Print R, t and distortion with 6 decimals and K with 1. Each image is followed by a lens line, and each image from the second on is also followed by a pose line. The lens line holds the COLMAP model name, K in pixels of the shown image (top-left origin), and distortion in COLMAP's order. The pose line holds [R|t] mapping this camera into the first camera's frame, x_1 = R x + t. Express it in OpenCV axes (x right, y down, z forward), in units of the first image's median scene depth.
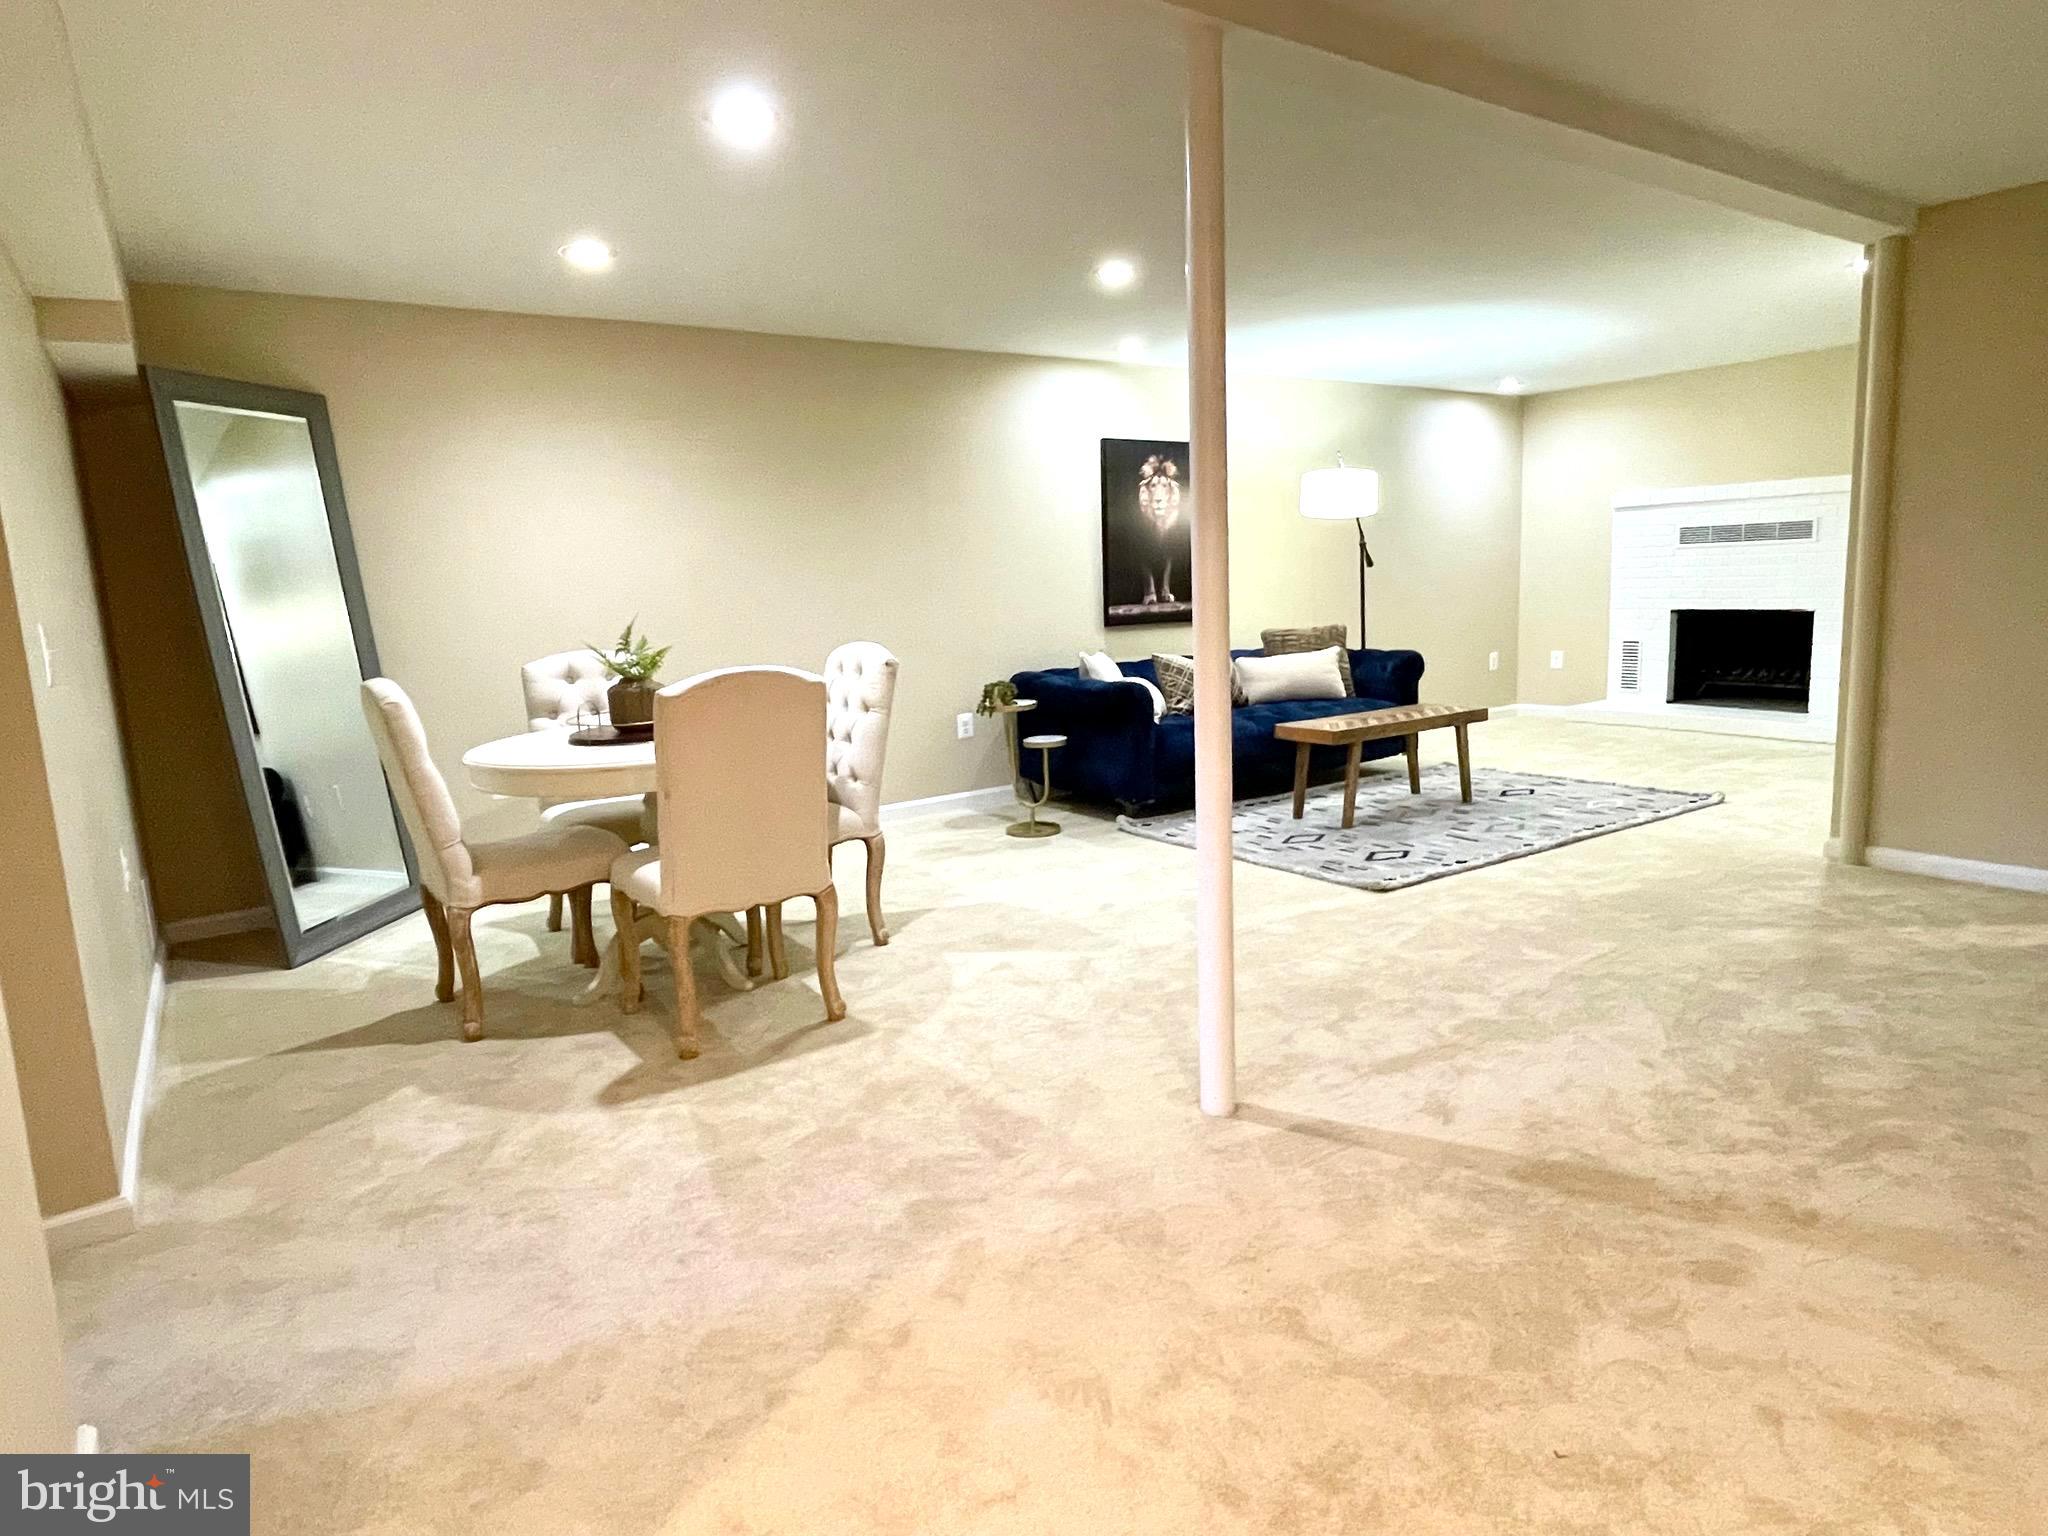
lens RADIAL K [[1186.4, 0, 1026.7], [0, 1186.4, 761.8], [0, 0, 1]] dist [-0.001636, 0.000921]
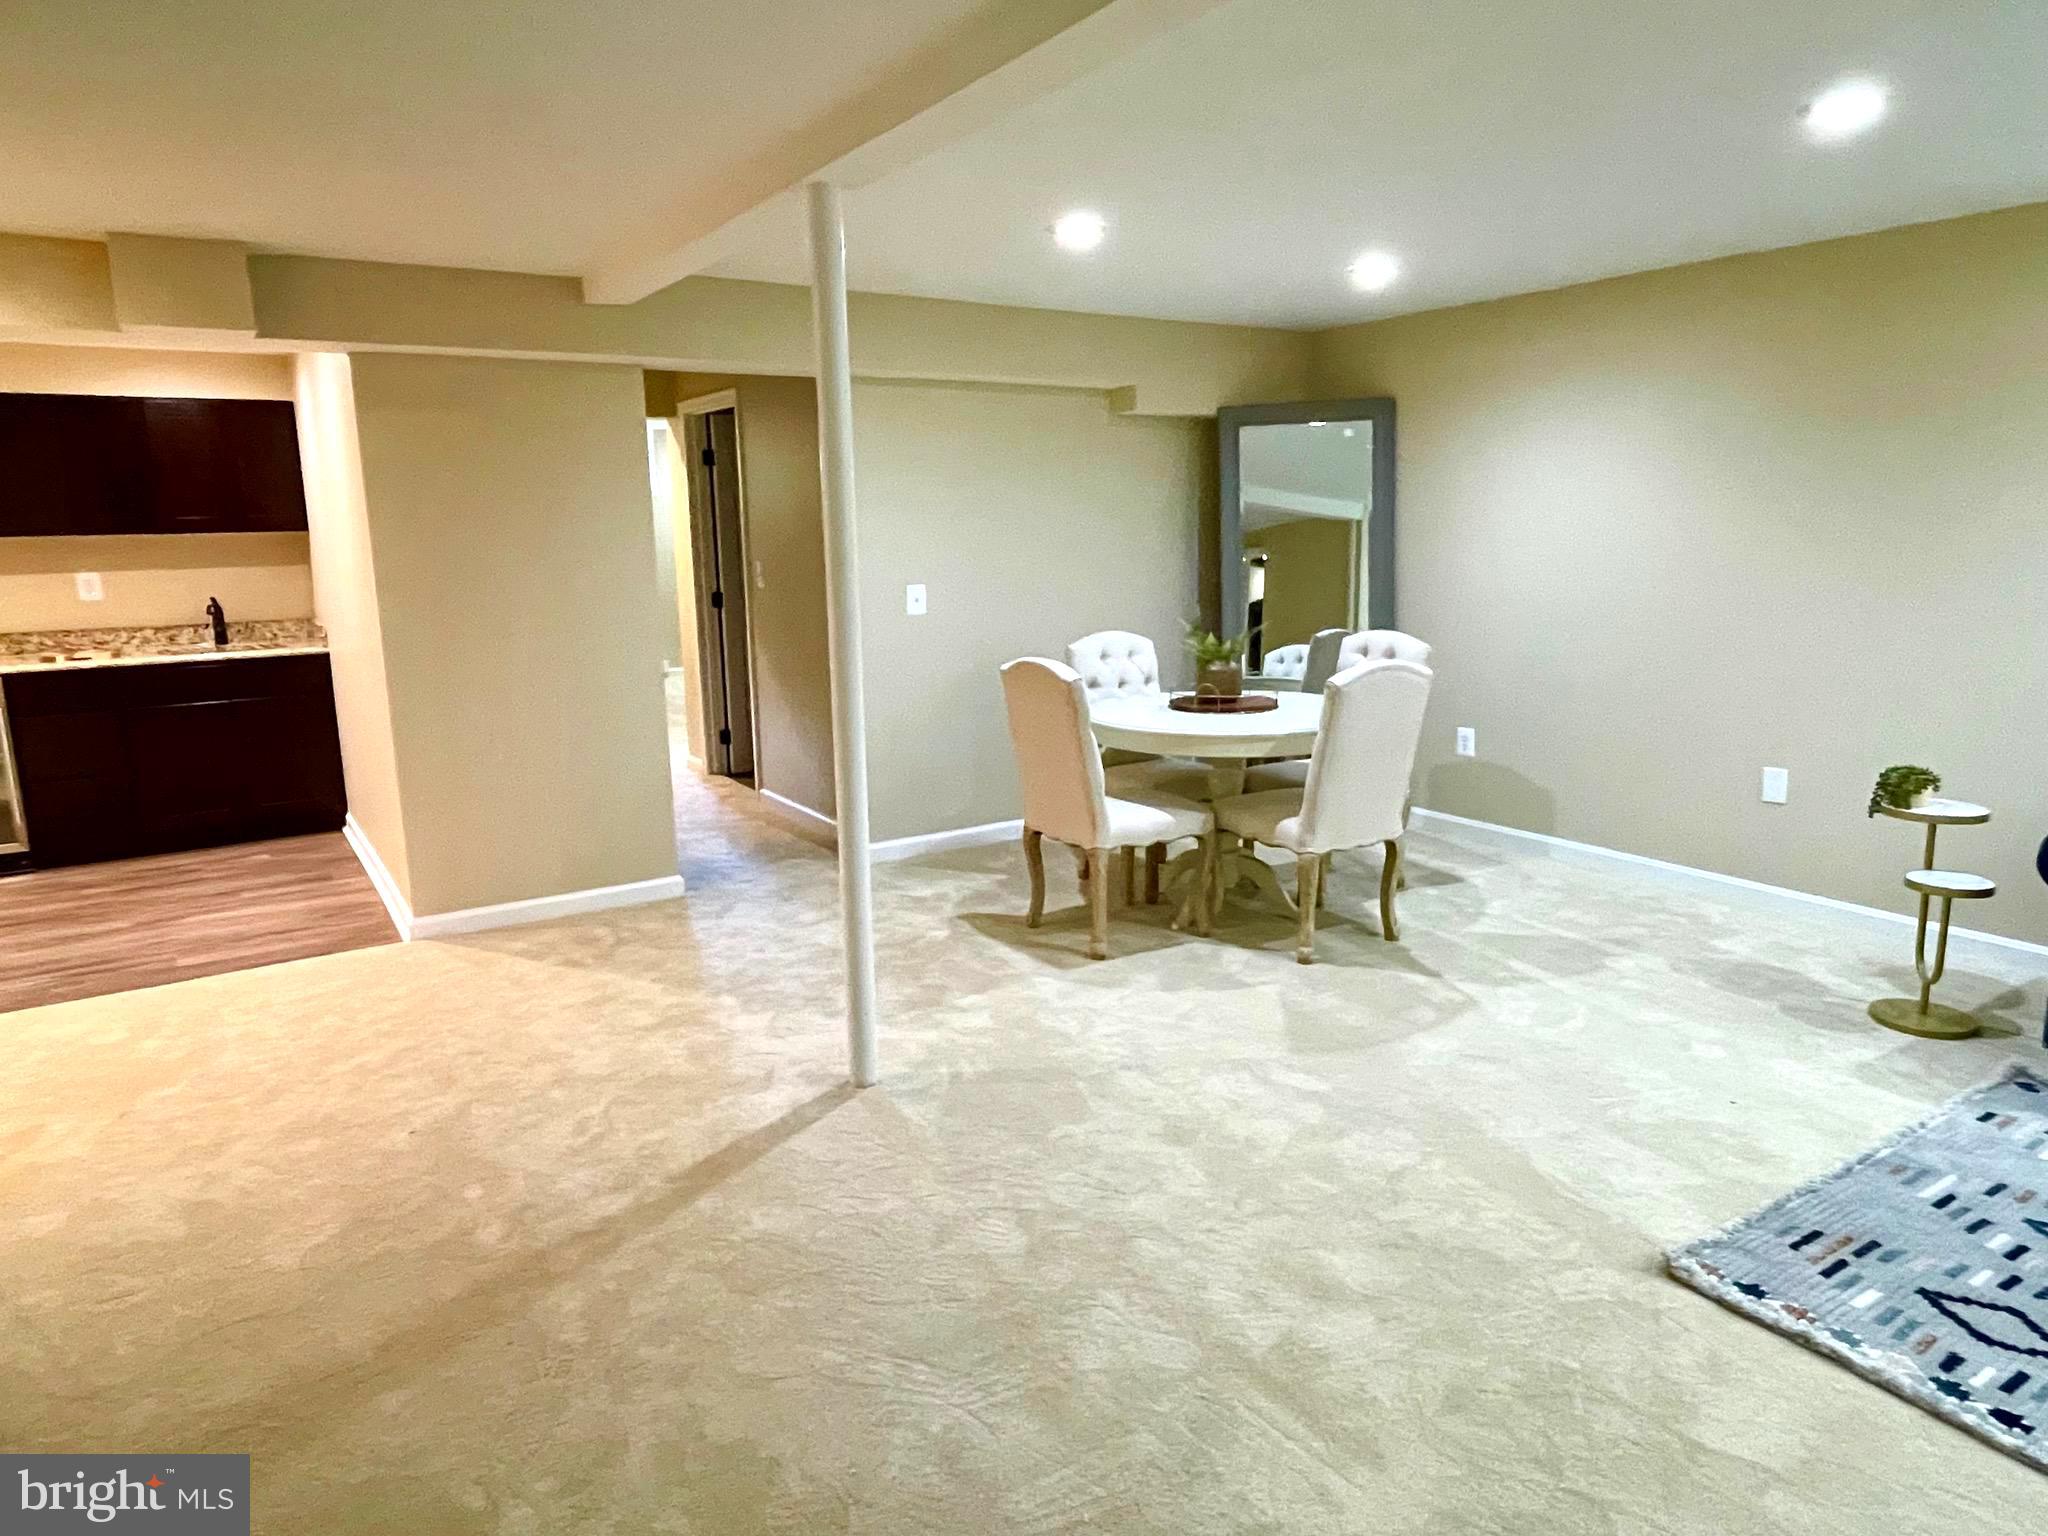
lens RADIAL K [[1274.6, 0, 1022.0], [0, 1274.6, 767.0], [0, 0, 1]] dist [0.002151, 0.000389]
pose [[-0.027658, 0.220803, -0.974926, 0.801559], [-0.147068, 0.963787, 0.222453, -0.184053], [0.988740, 0.149533, 0.005817, 0.686842]]
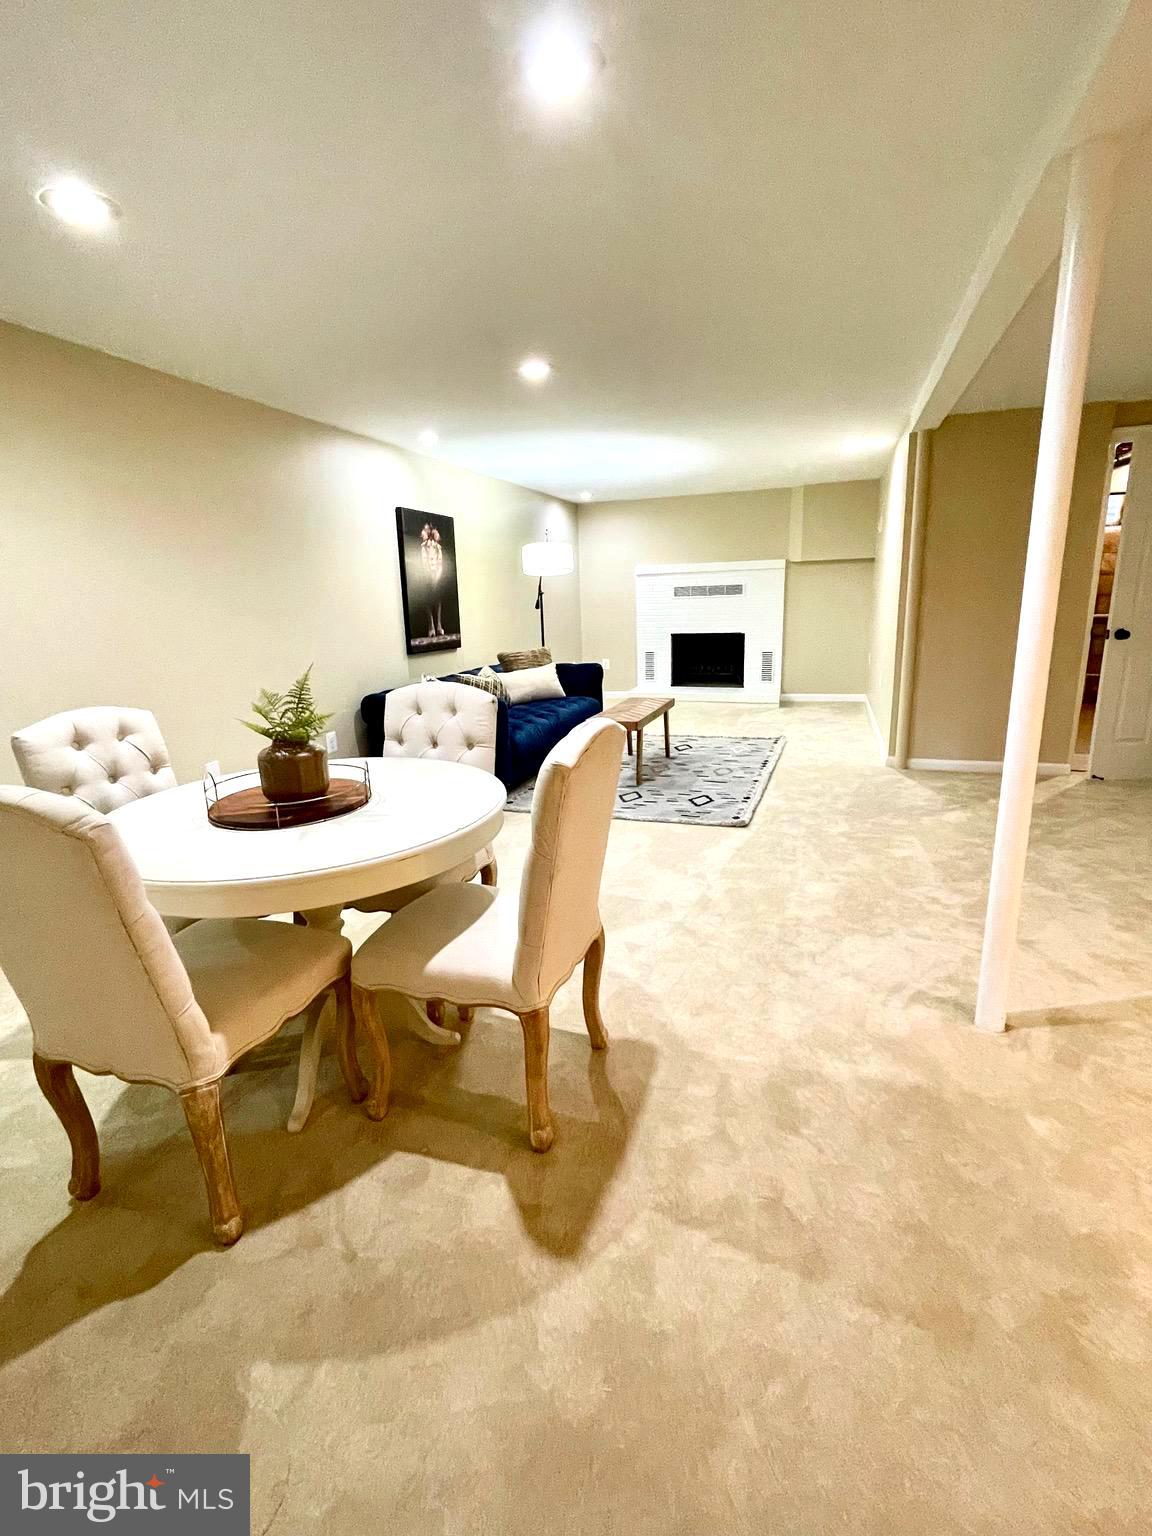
lens RADIAL K [[713.6, 0, 572.9], [0, 713.6, 765.2], [0, 0, 1]] dist [-0.004740, -0.000132]
pose [[0.807130, -0.123449, 0.577322, -0.393157], [0.092227, 0.992253, 0.083235, -0.064142], [-0.583125, -0.013937, 0.812263, 0.388877]]
